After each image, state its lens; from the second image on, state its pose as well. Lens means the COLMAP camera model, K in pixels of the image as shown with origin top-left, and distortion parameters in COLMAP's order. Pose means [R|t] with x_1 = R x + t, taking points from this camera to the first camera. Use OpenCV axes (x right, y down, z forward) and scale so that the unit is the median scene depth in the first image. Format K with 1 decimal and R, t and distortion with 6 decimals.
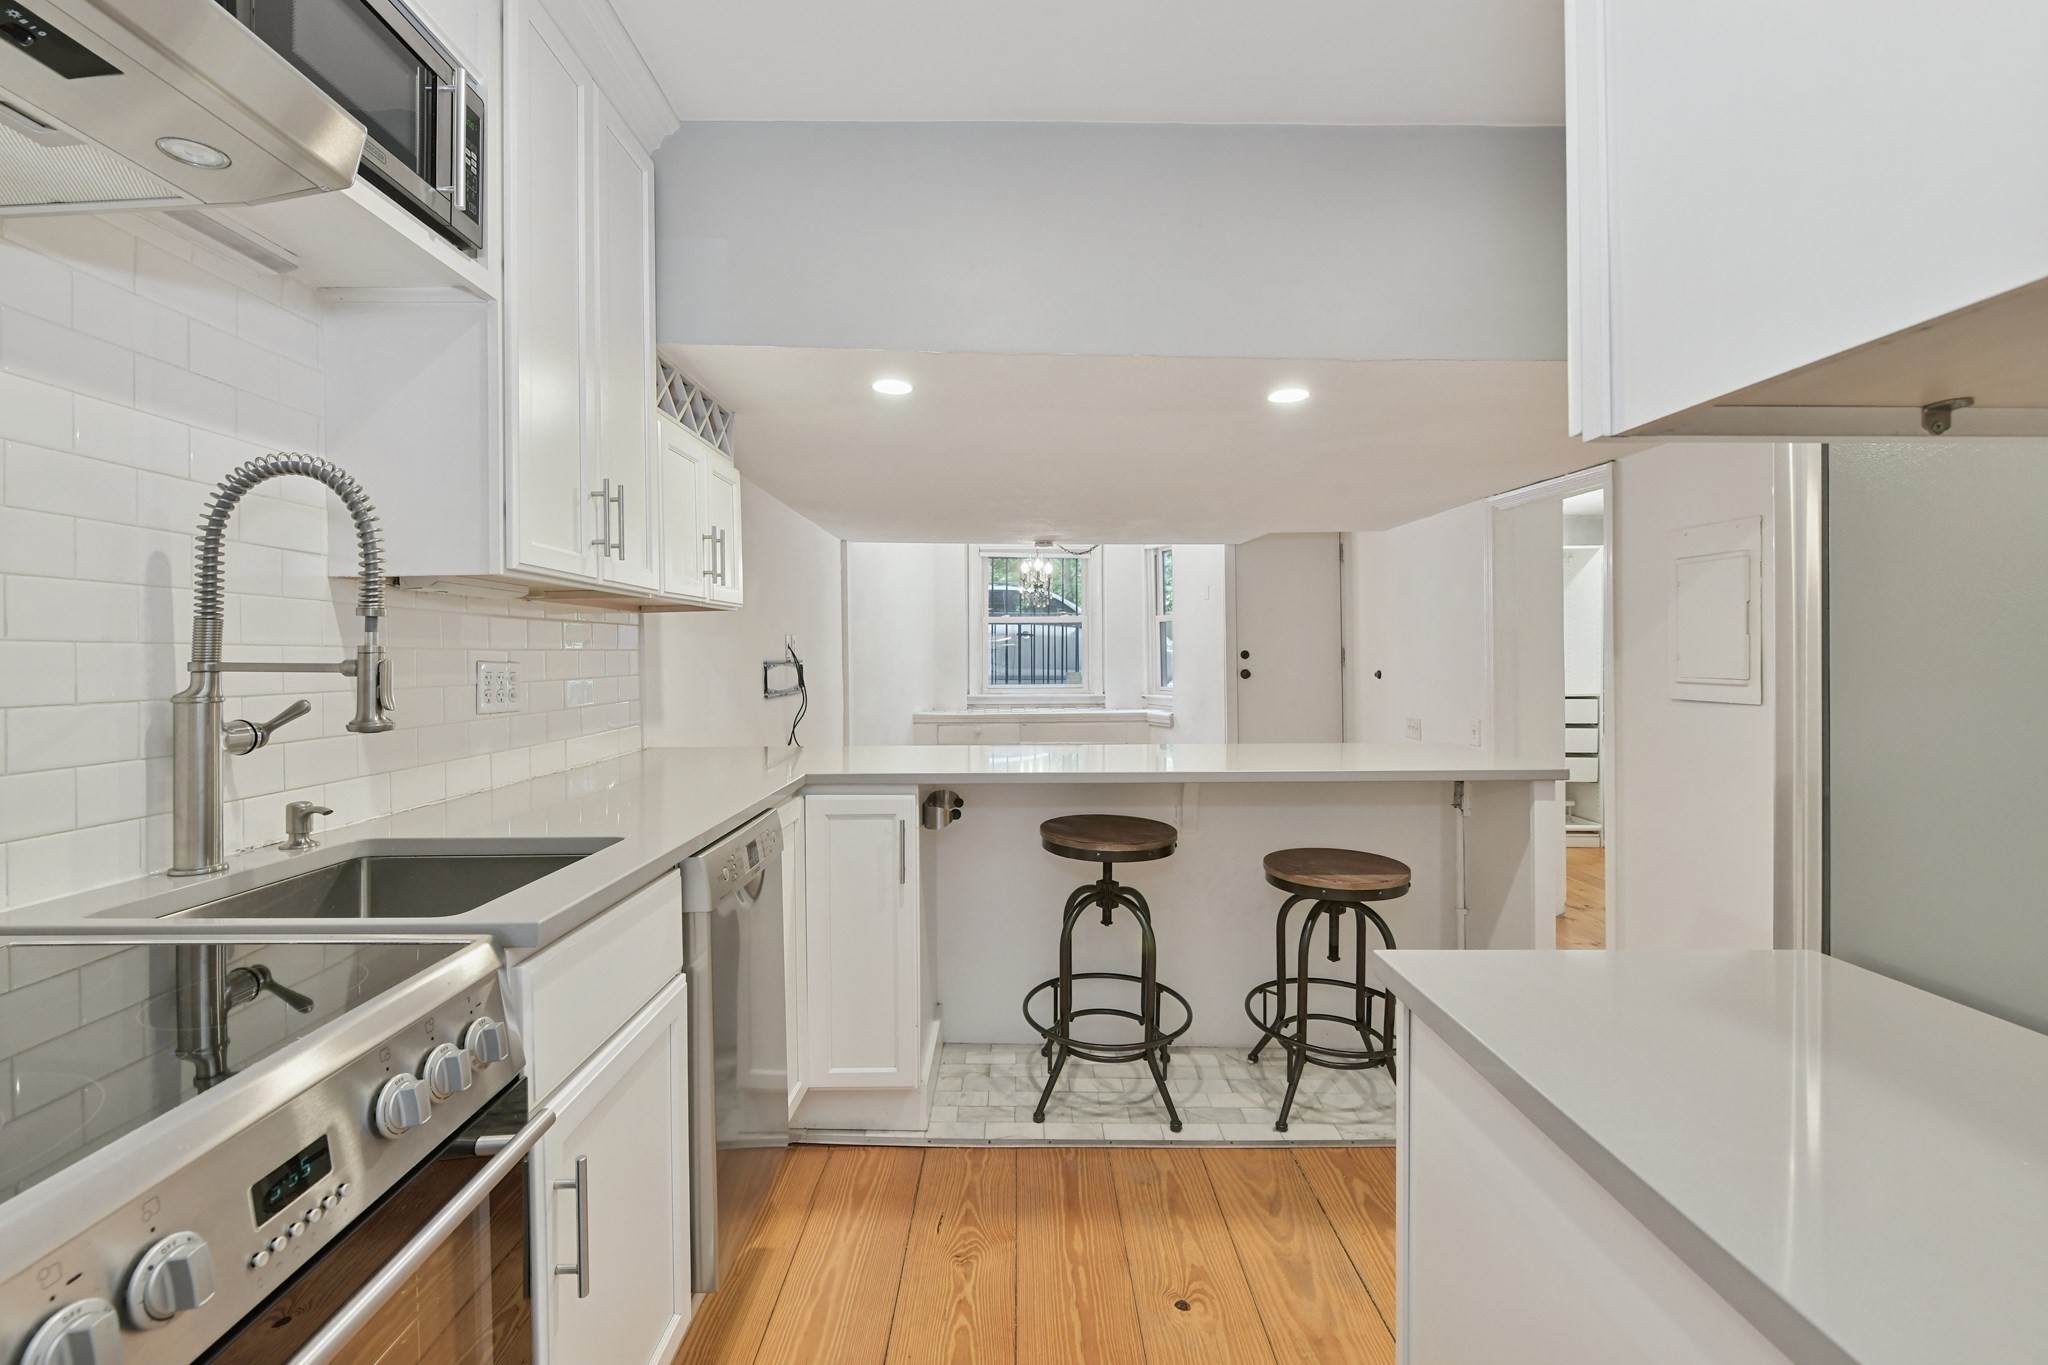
lens RADIAL K [[863.0, 0, 1017.3], [0, 863.0, 663.1], [0, 0, 1]] dist [-0.006361, -0.001490]
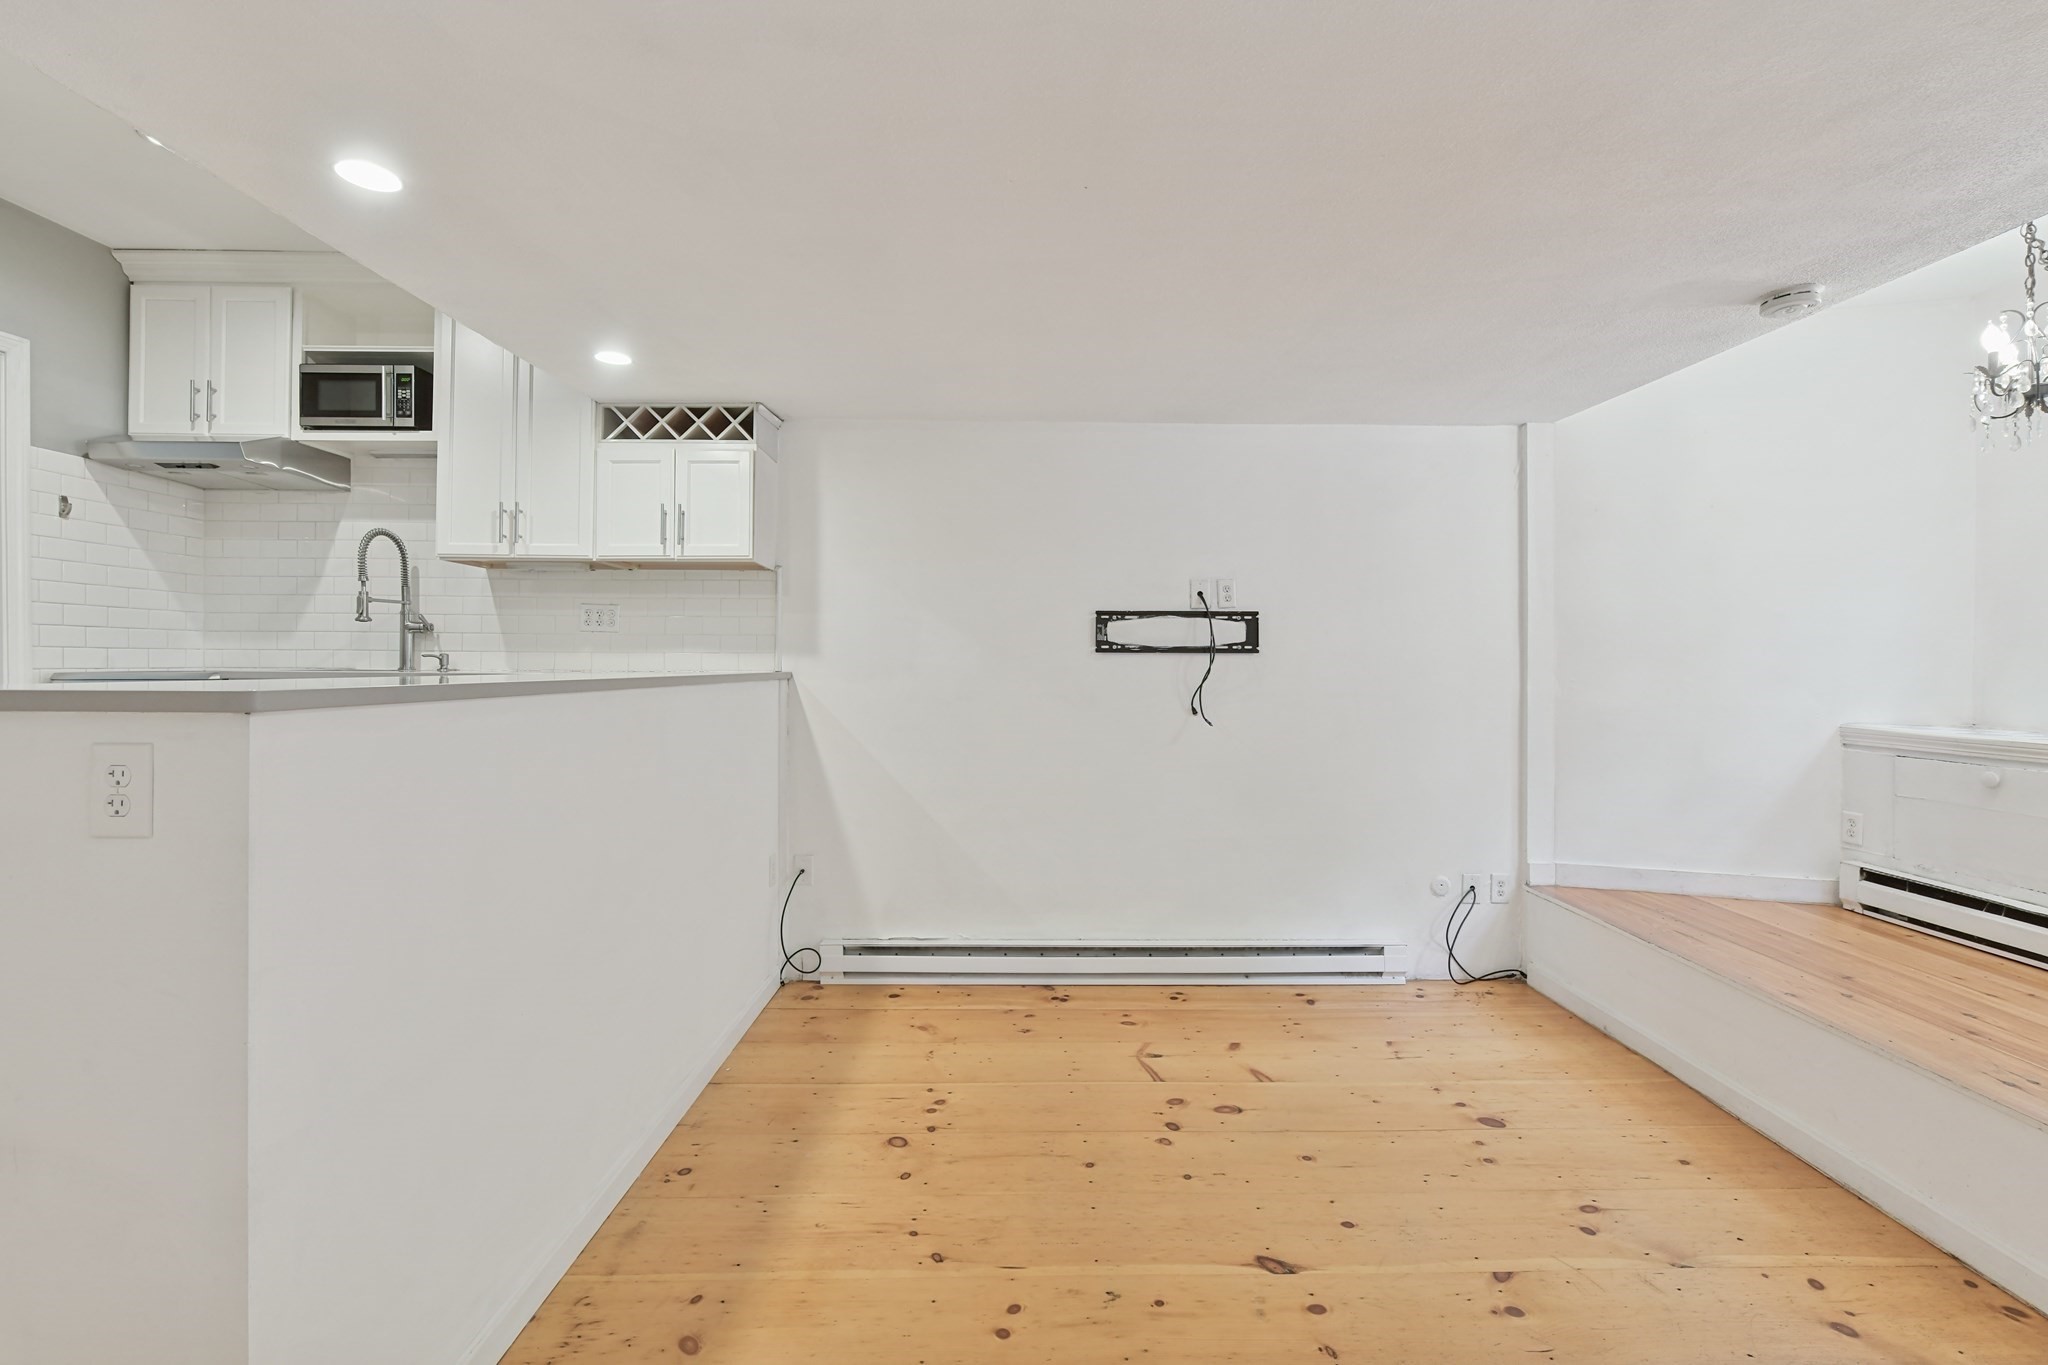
lens RADIAL K [[863.0, 0, 1028.7], [0, 863.0, 657.0], [0, 0, 1]] dist [-0.006361, -0.001490]
pose [[0.006150, 0.001184, -0.999980, 0.371185], [-0.015390, 0.999881, 0.001089, 0.027759], [0.999863, 0.015383, 0.006167, 0.557567]]
